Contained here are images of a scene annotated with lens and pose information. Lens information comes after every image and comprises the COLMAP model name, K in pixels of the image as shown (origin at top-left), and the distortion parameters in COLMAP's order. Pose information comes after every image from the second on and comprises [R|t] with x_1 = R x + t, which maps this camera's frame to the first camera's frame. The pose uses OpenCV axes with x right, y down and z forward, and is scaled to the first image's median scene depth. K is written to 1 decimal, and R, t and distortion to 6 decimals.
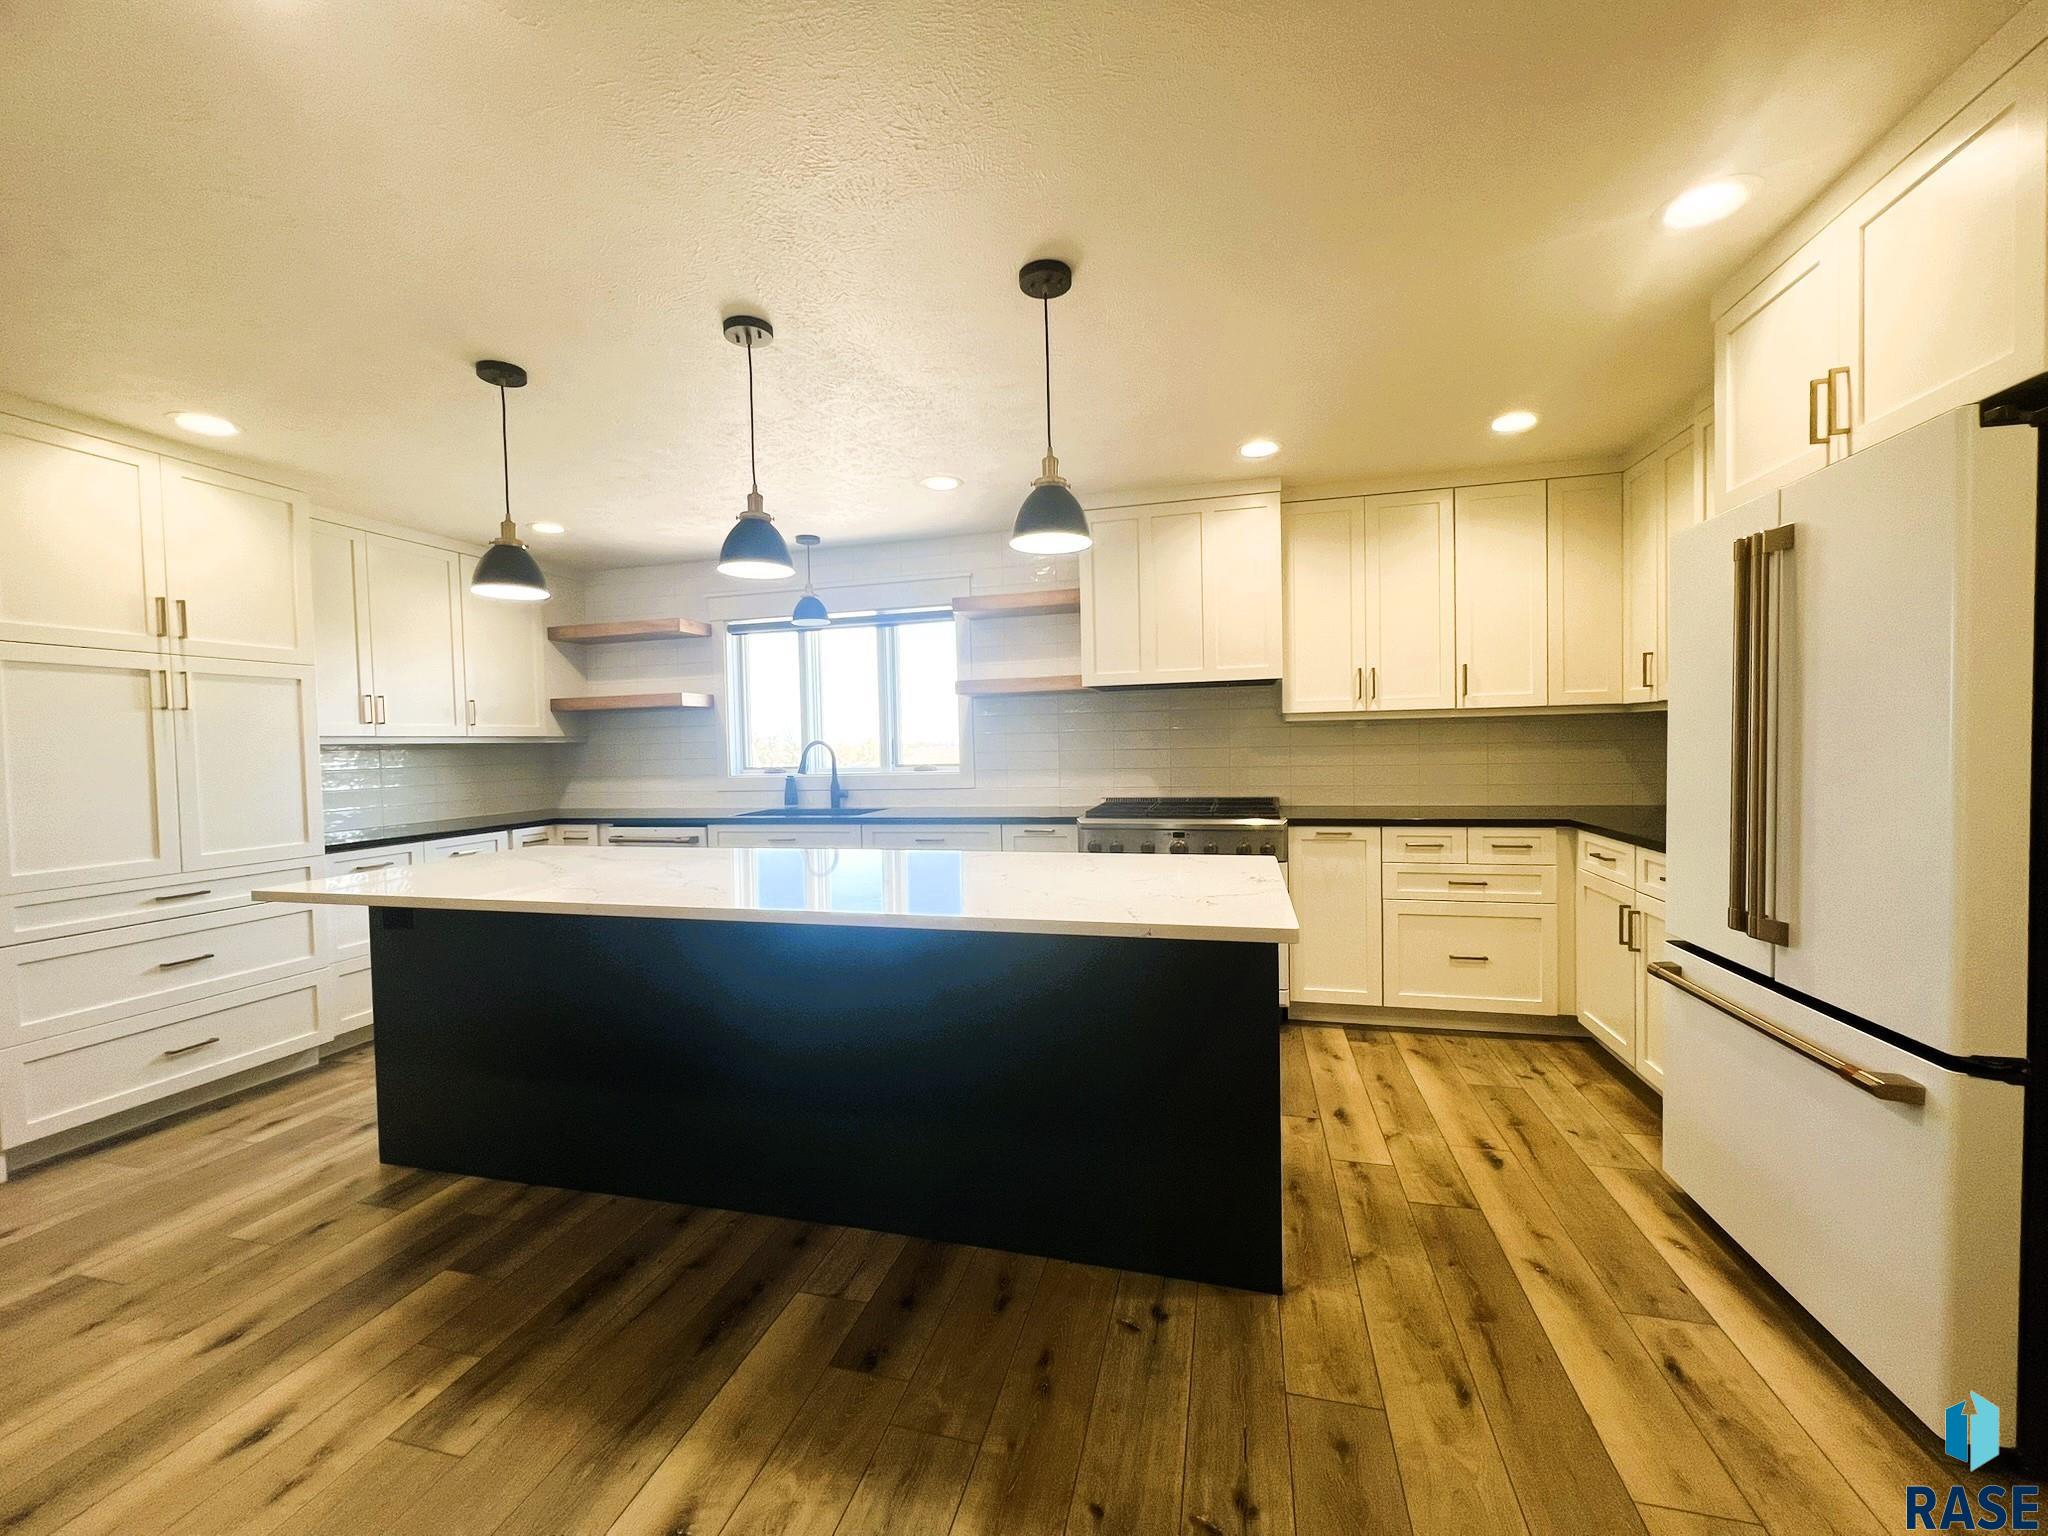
lens RADIAL K [[816.3, 0, 1019.4], [0, 816.3, 769.3], [0, 0, 1]] dist [-0.000643, 0.000305]
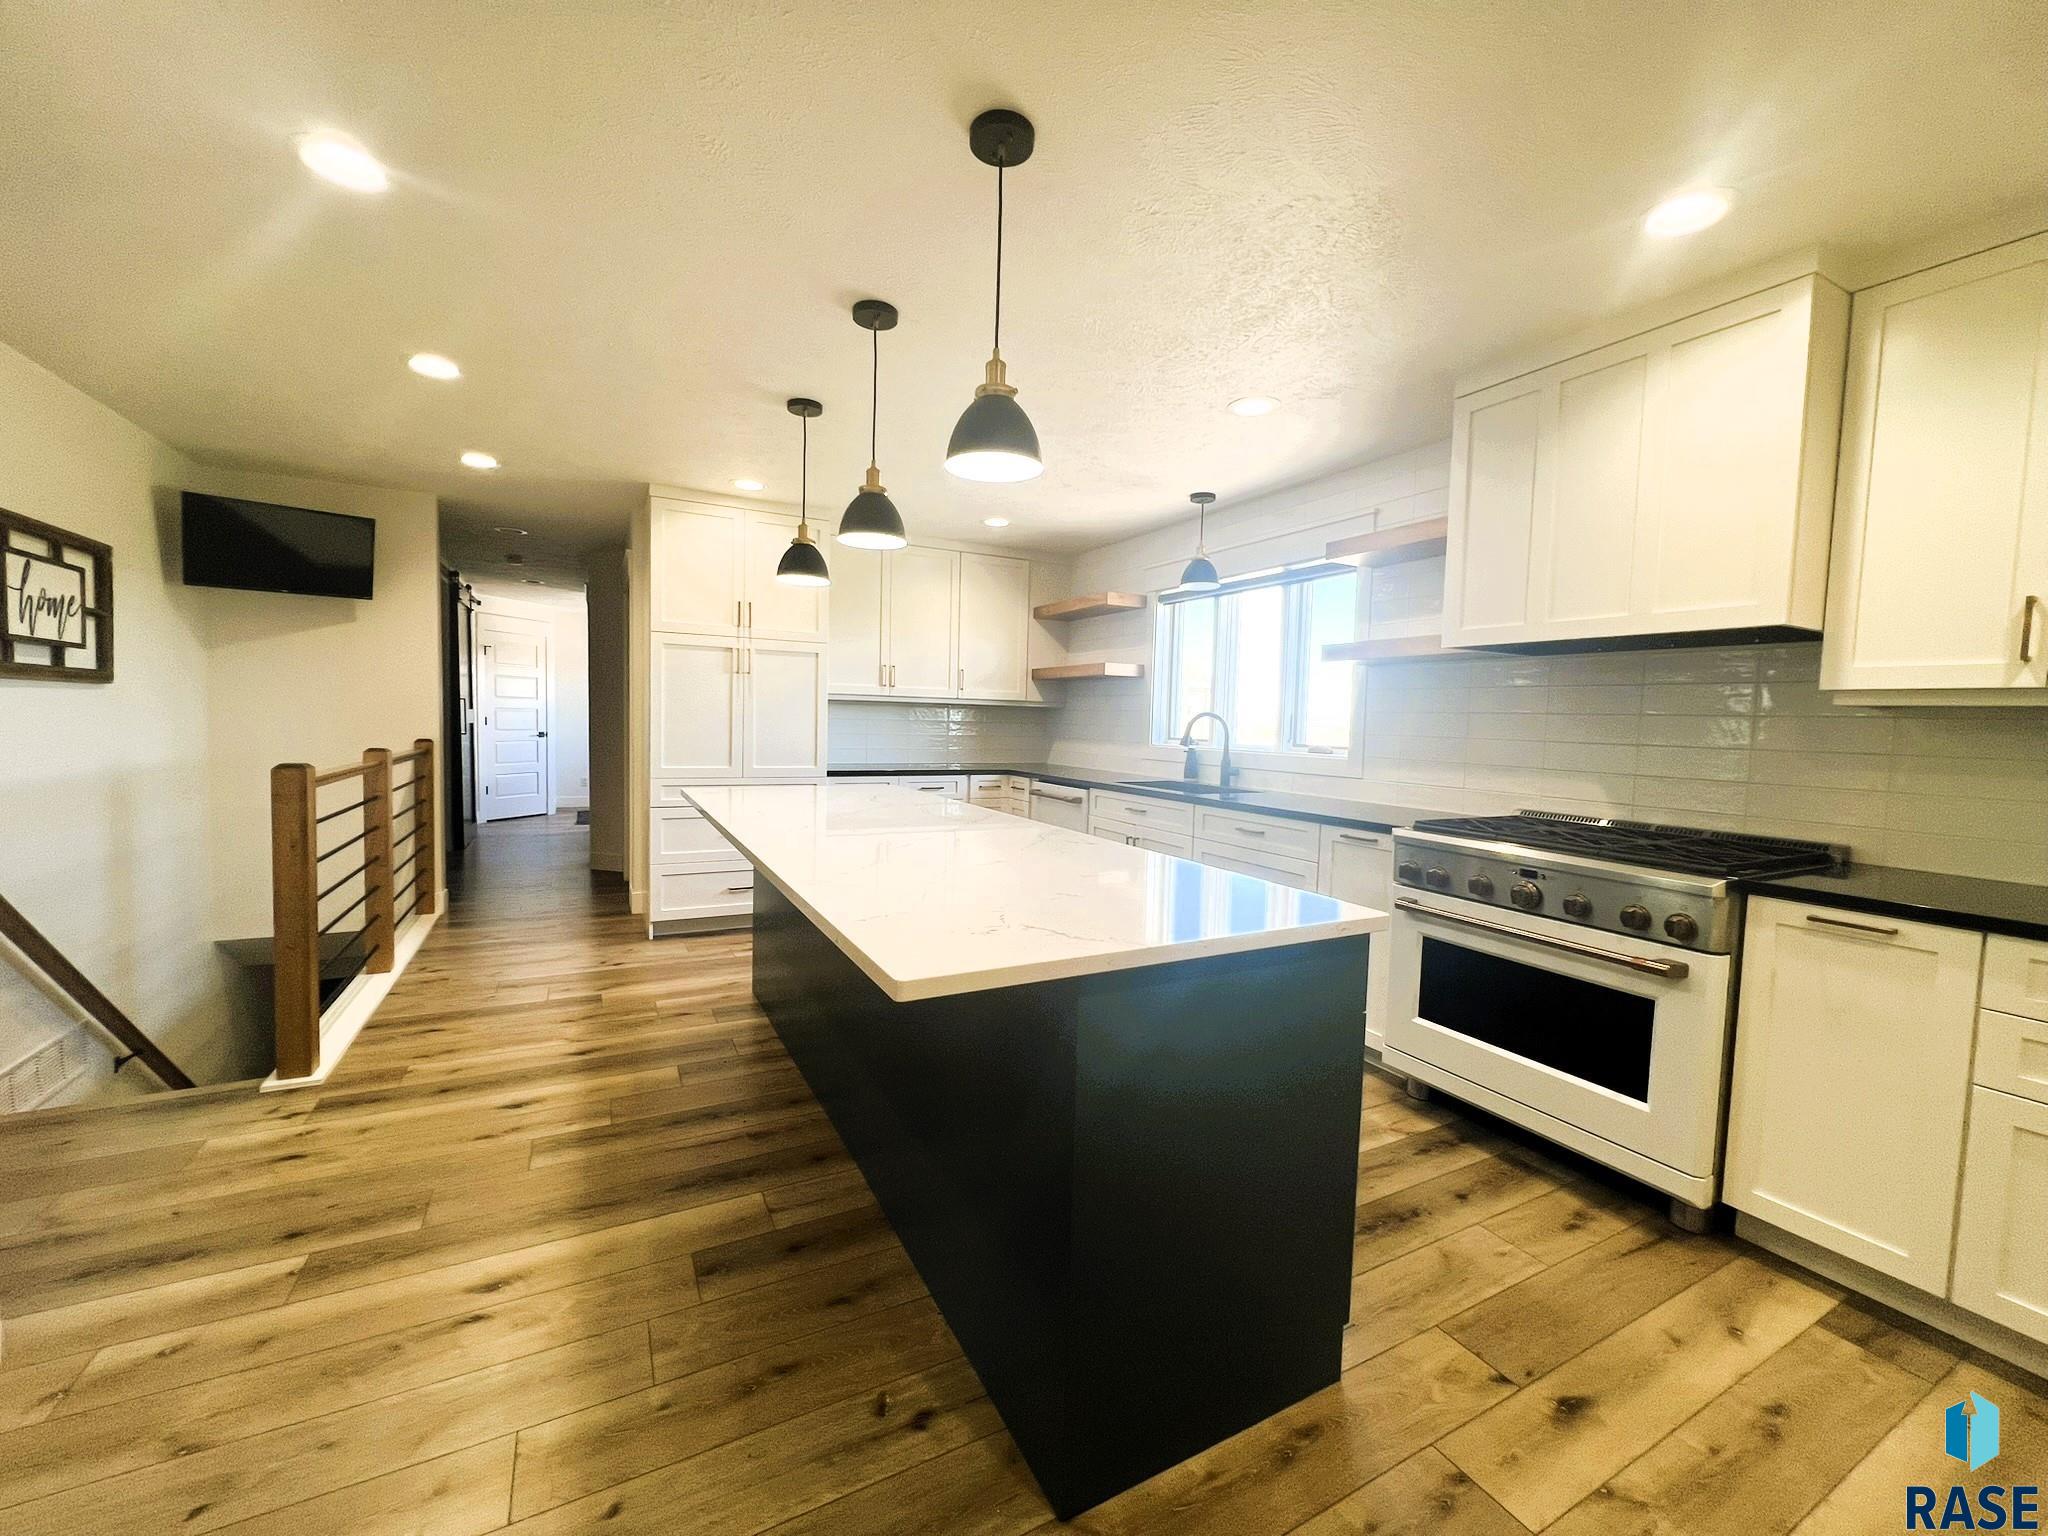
lens RADIAL K [[816.3, 0, 1019.4], [0, 816.3, 769.3], [0, 0, 1]] dist [-0.000643, 0.000305]
pose [[0.676854, 0.088166, -0.730818, 0.377666], [-0.067212, 0.996056, 0.057915, -0.012411], [0.733043, 0.009920, 0.680110, 0.253988]]
